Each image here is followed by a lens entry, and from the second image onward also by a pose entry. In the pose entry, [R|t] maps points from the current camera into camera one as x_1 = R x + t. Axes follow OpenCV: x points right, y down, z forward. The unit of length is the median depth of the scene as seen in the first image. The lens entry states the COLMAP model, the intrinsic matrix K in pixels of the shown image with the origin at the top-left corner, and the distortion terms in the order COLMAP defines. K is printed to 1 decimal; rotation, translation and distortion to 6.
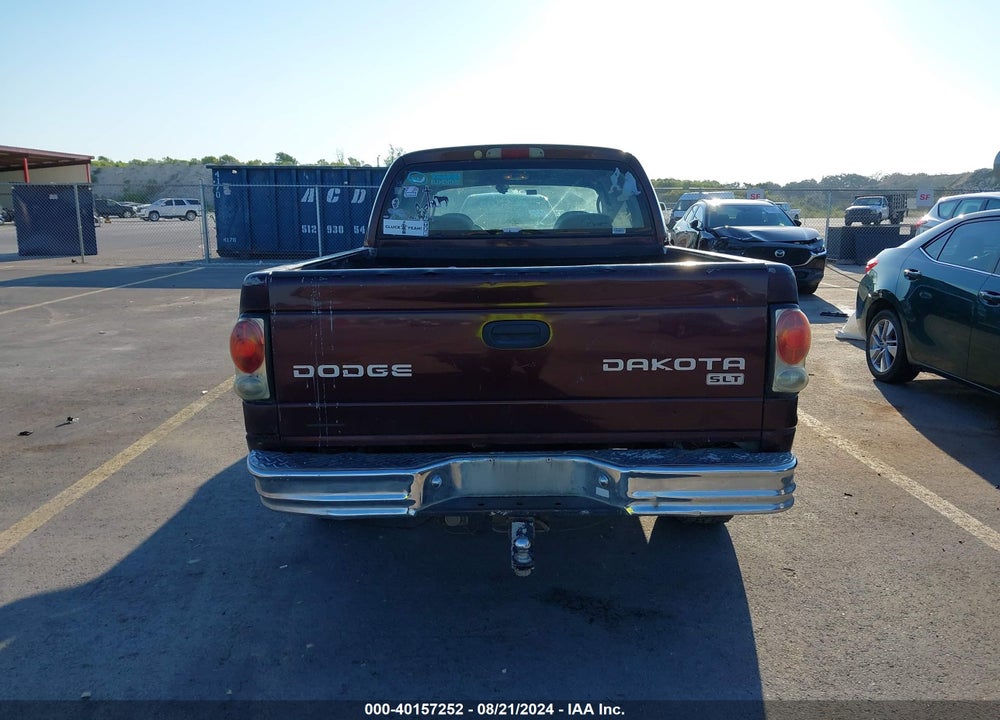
lens RADIAL K [[777.9, 0, 500.0], [0, 777.9, 360.0], [0, 0, 1]] dist [0.007953, -0.003681]
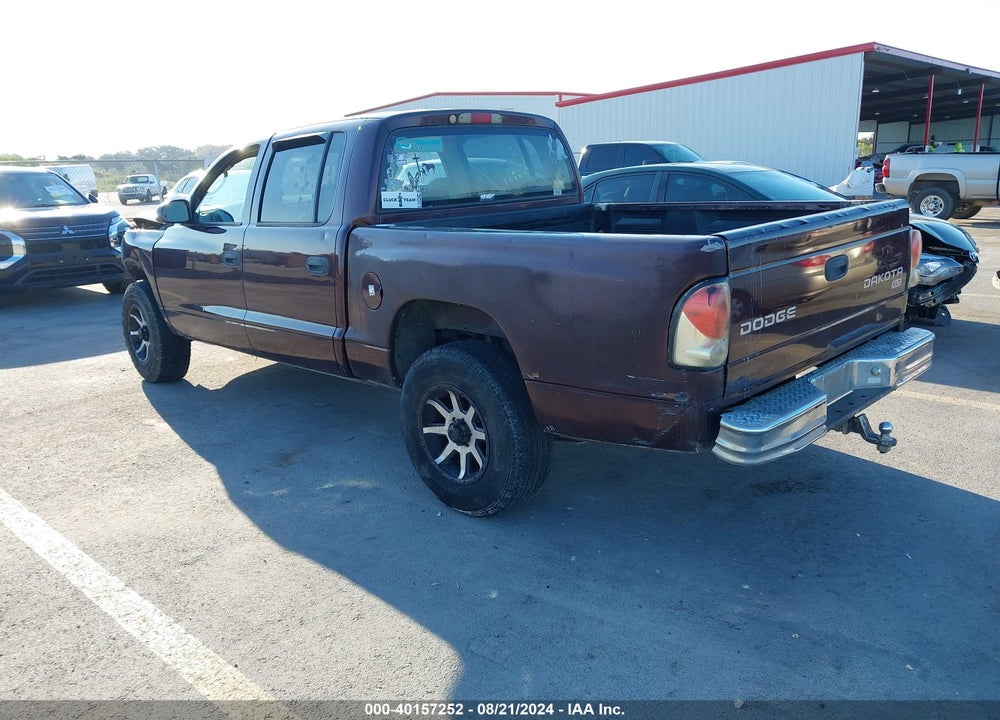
lens RADIAL K [[777.9, 0, 500.0], [0, 777.9, 360.0], [0, 0, 1]] dist [0.007953, -0.003681]
pose [[0.701193, -0.193214, 0.686292, -0.701341], [0.169654, 0.980148, 0.102607, -0.061171], [-0.692492, 0.044484, 0.720052, 0.279140]]
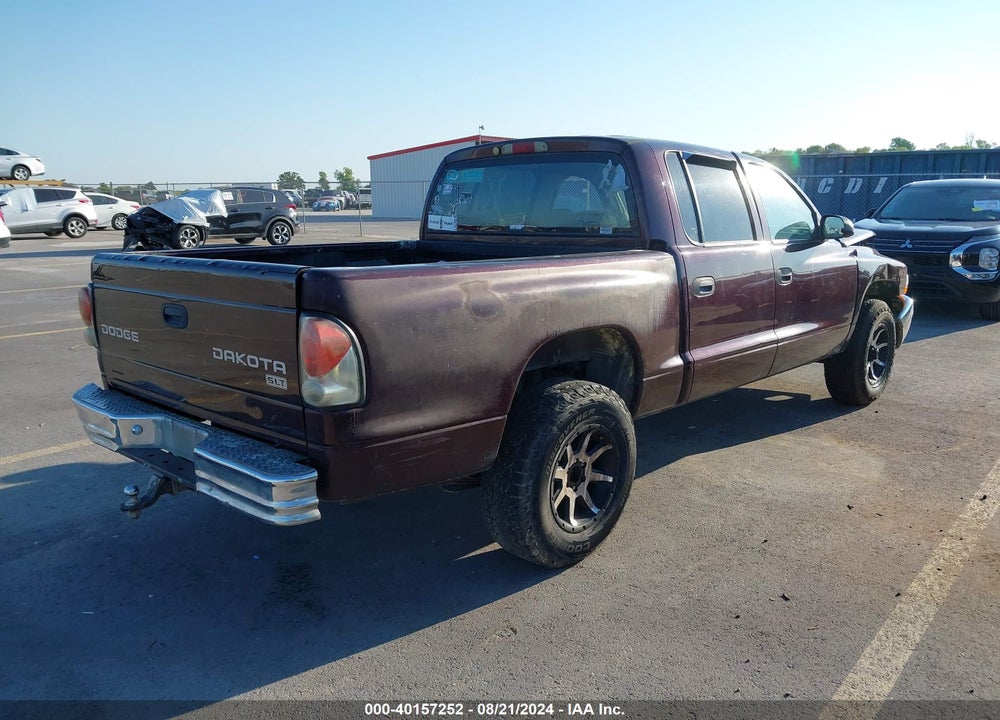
lens RADIAL K [[791.3, 0, 510.4], [0, 791.3, 359.3], [0, 0, 1]] dist [-0.008275, -0.004928]
pose [[0.749163, 0.129535, -0.649597, 0.679406], [-0.123808, 0.990793, 0.054787, -0.056083], [0.650712, 0.039381, 0.758303, 0.248185]]
